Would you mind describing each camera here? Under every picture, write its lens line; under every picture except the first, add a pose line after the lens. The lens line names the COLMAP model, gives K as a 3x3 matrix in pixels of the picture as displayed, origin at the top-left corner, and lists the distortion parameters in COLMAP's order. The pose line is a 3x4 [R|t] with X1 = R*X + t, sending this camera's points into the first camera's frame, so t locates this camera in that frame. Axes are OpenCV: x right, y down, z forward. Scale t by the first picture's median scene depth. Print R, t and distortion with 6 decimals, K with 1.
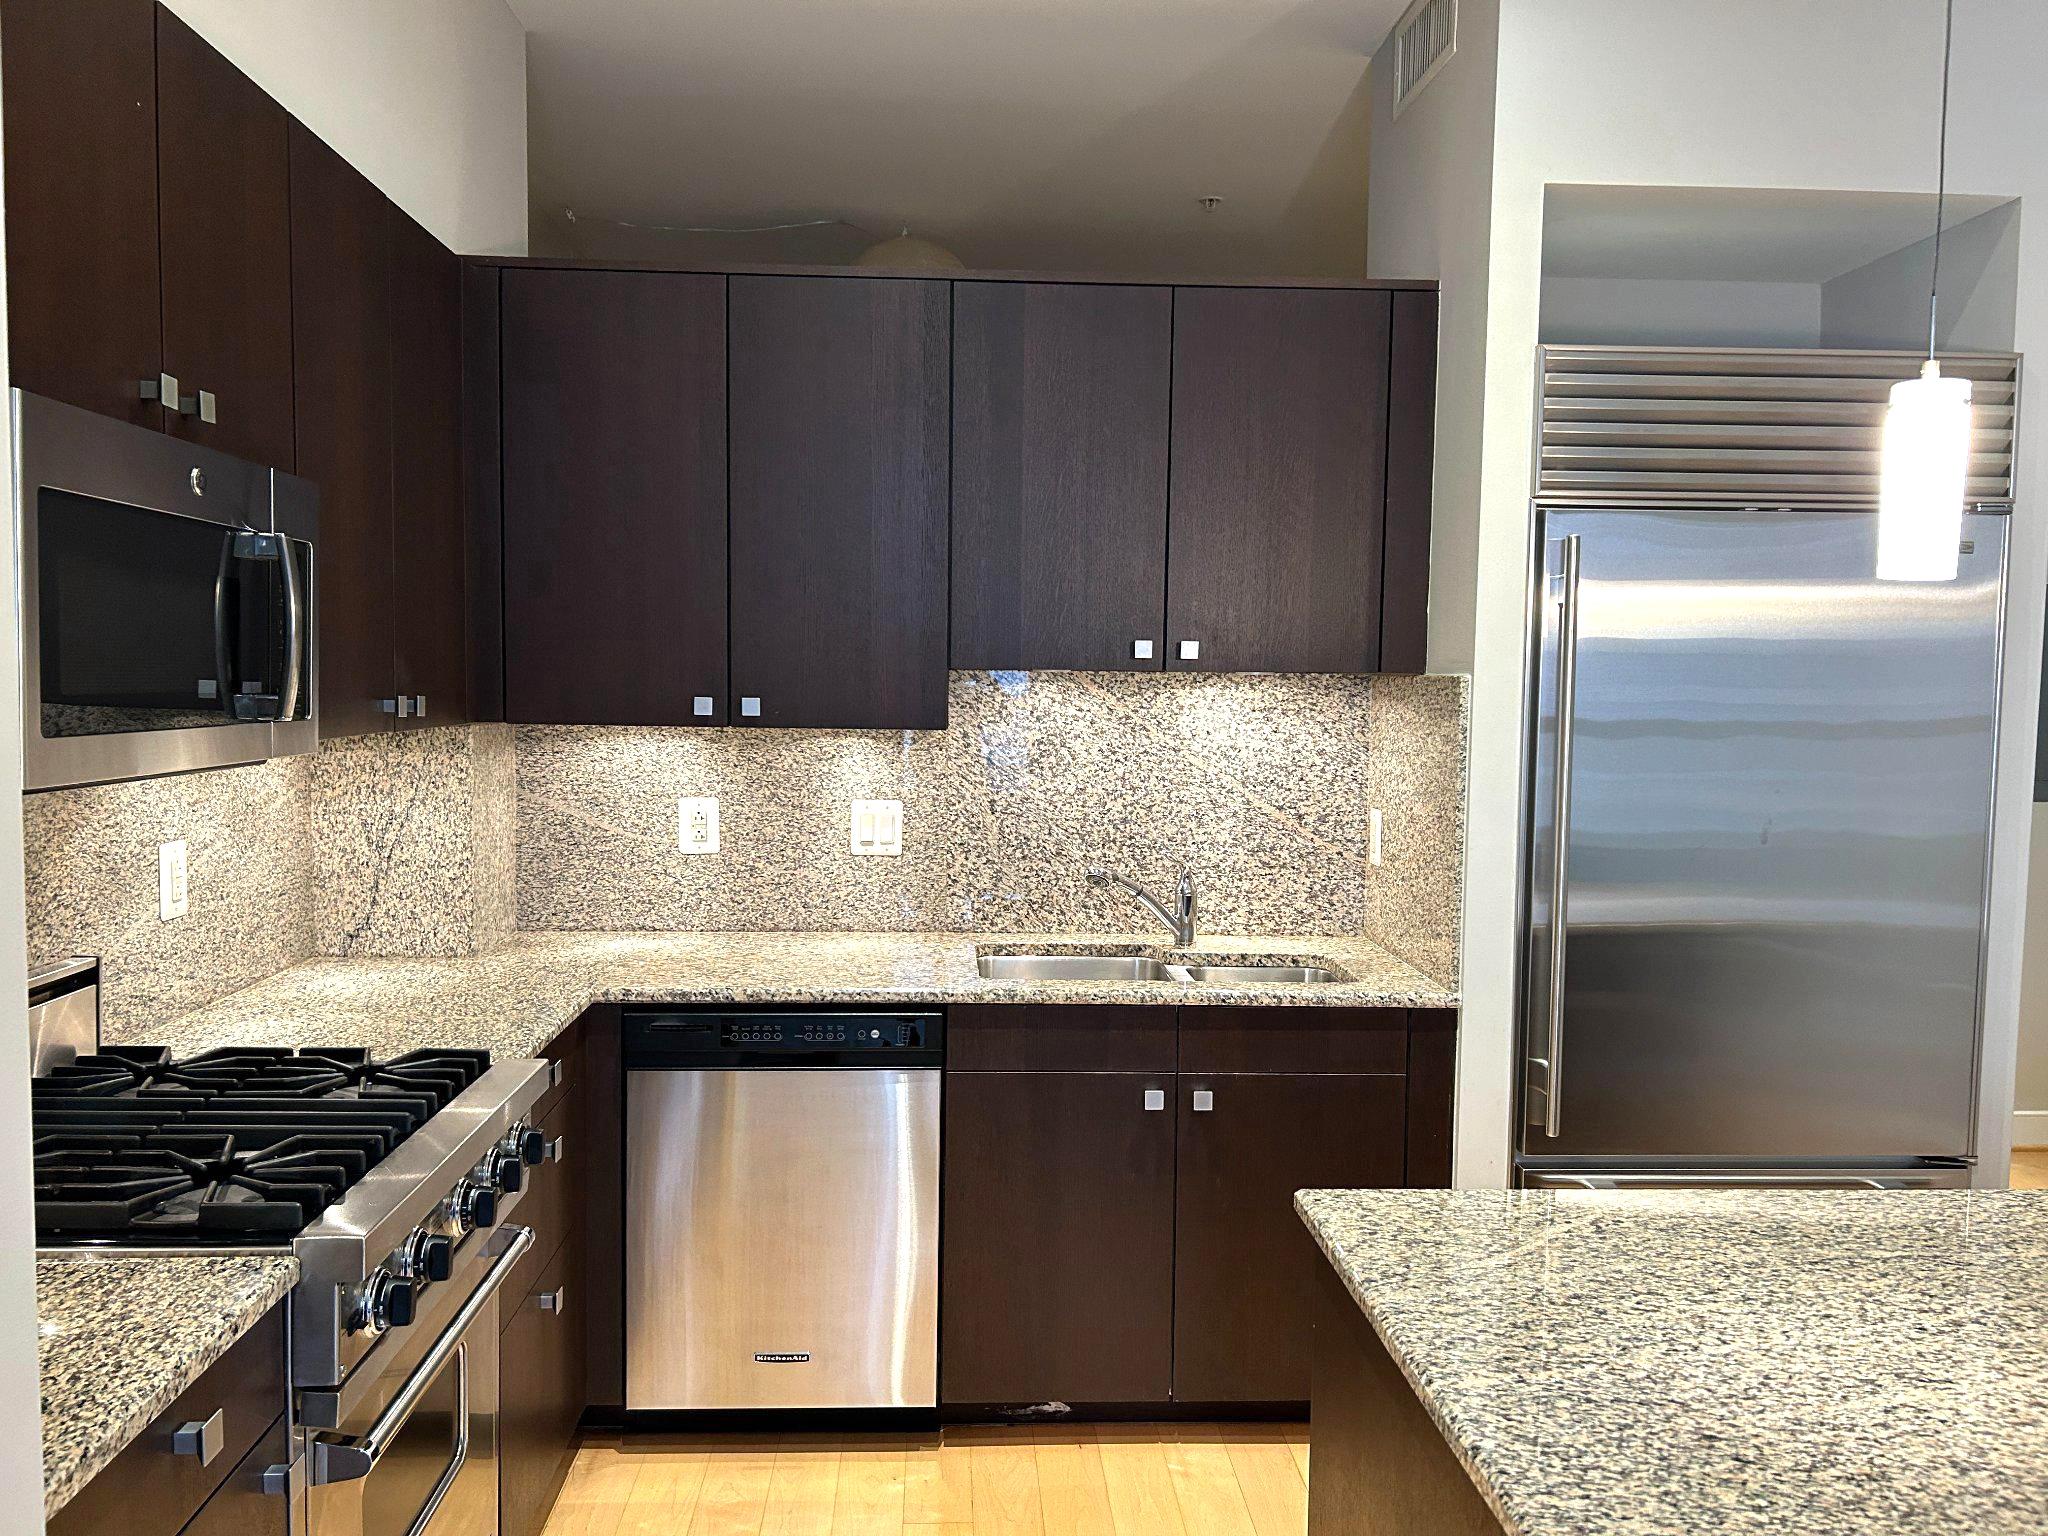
lens RADIAL K [[1544.6, 0, 1012.6], [0, 1544.6, 775.1], [0, 0, 1]] dist [0.063096, -0.075547]
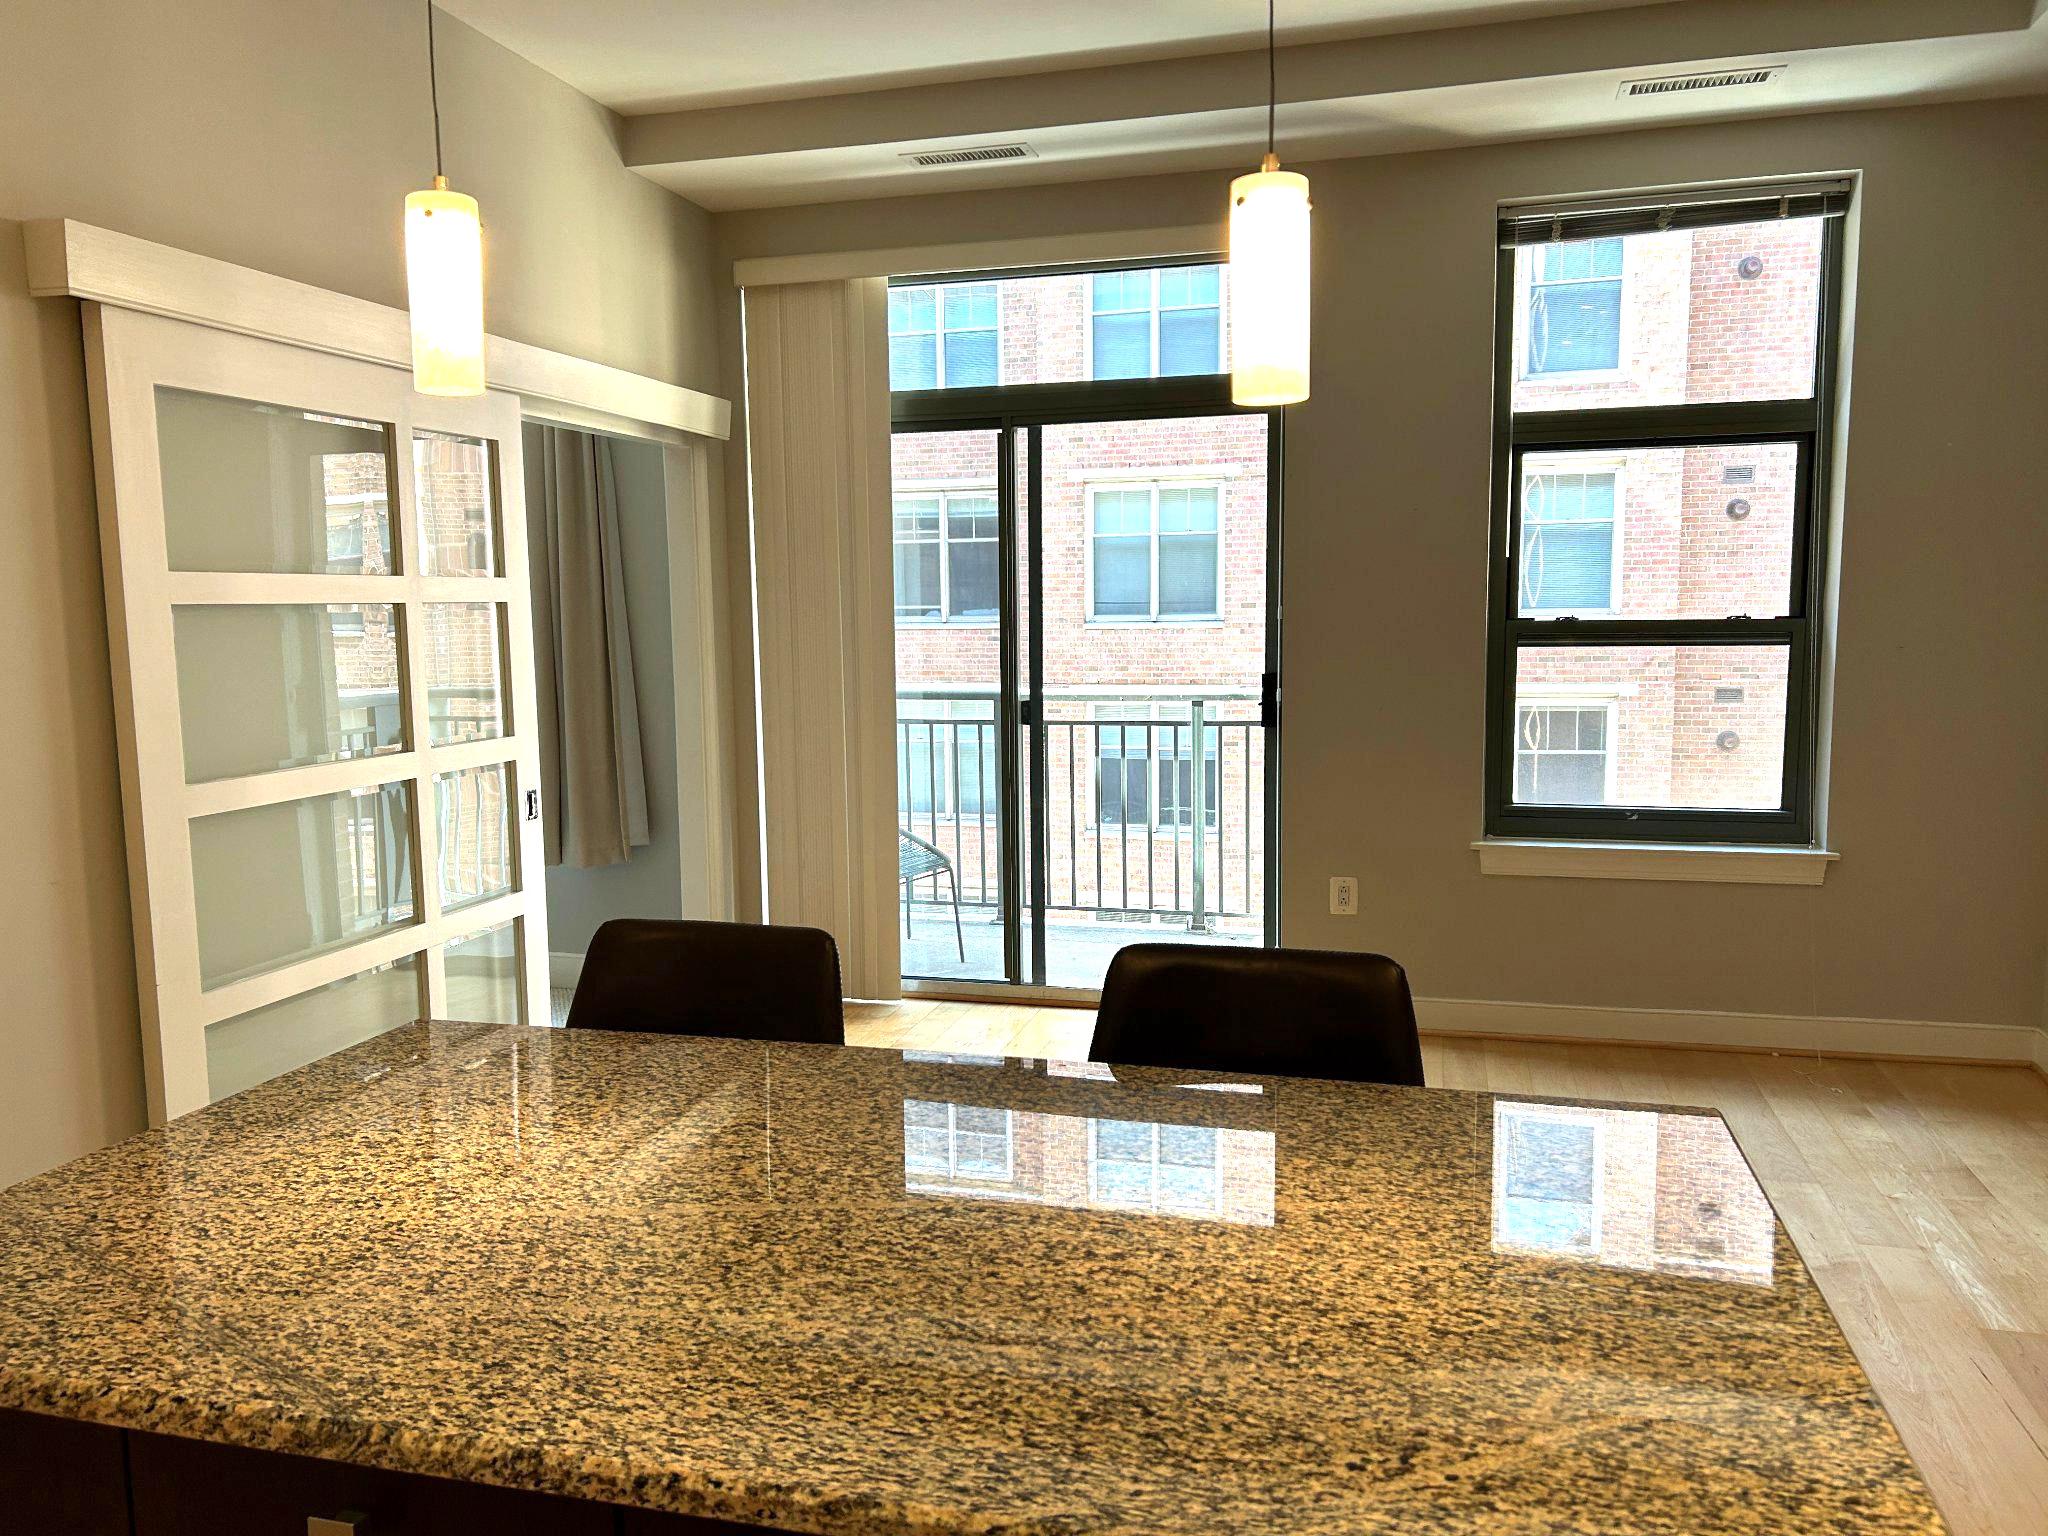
lens RADIAL K [[1544.6, 0, 1010.3], [0, 1544.6, 778.3], [0, 0, 1]] dist [0.063096, -0.075547]
pose [[-0.951217, -0.029269, 0.307132, 0.341669], [0.026821, 0.983876, 0.176828, -0.057285], [-0.307356, 0.176440, -0.935094, 1.516346]]
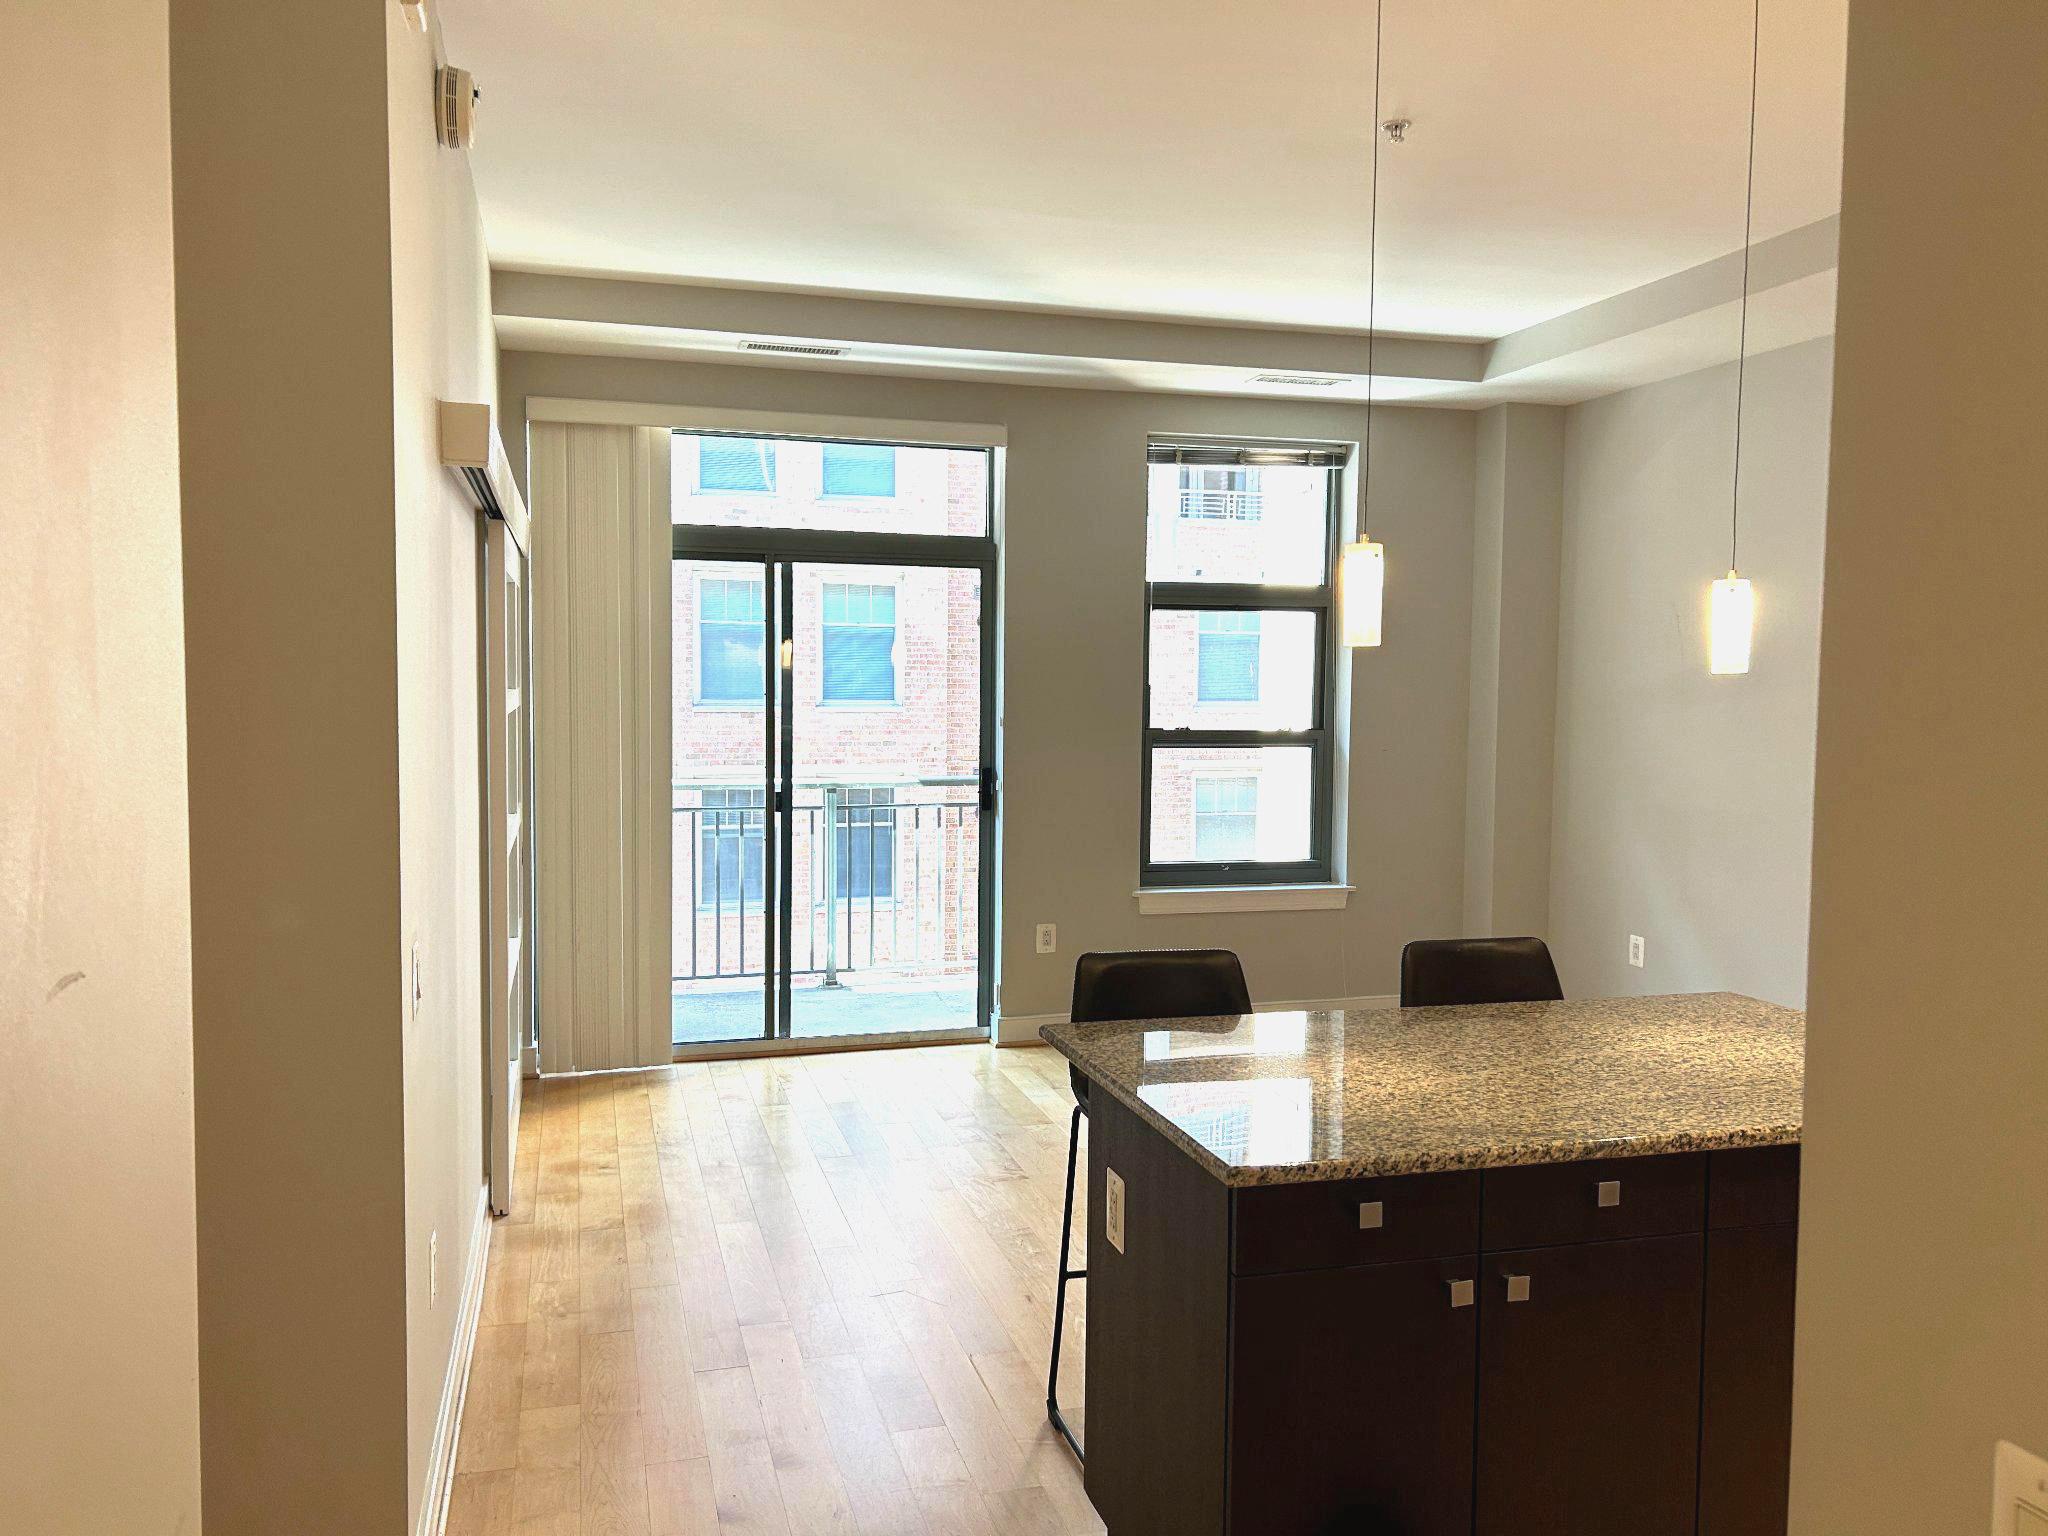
lens RADIAL K [[1544.6, 0, 1016.4], [0, 1544.6, 760.9], [0, 0, 1]] dist [0.063096, -0.075547]
pose [[-0.972707, -0.004252, -0.231996, 1.572865], [-0.031820, 0.992830, 0.115220, -0.171664], [0.229843, 0.119458, -0.965869, 2.211313]]
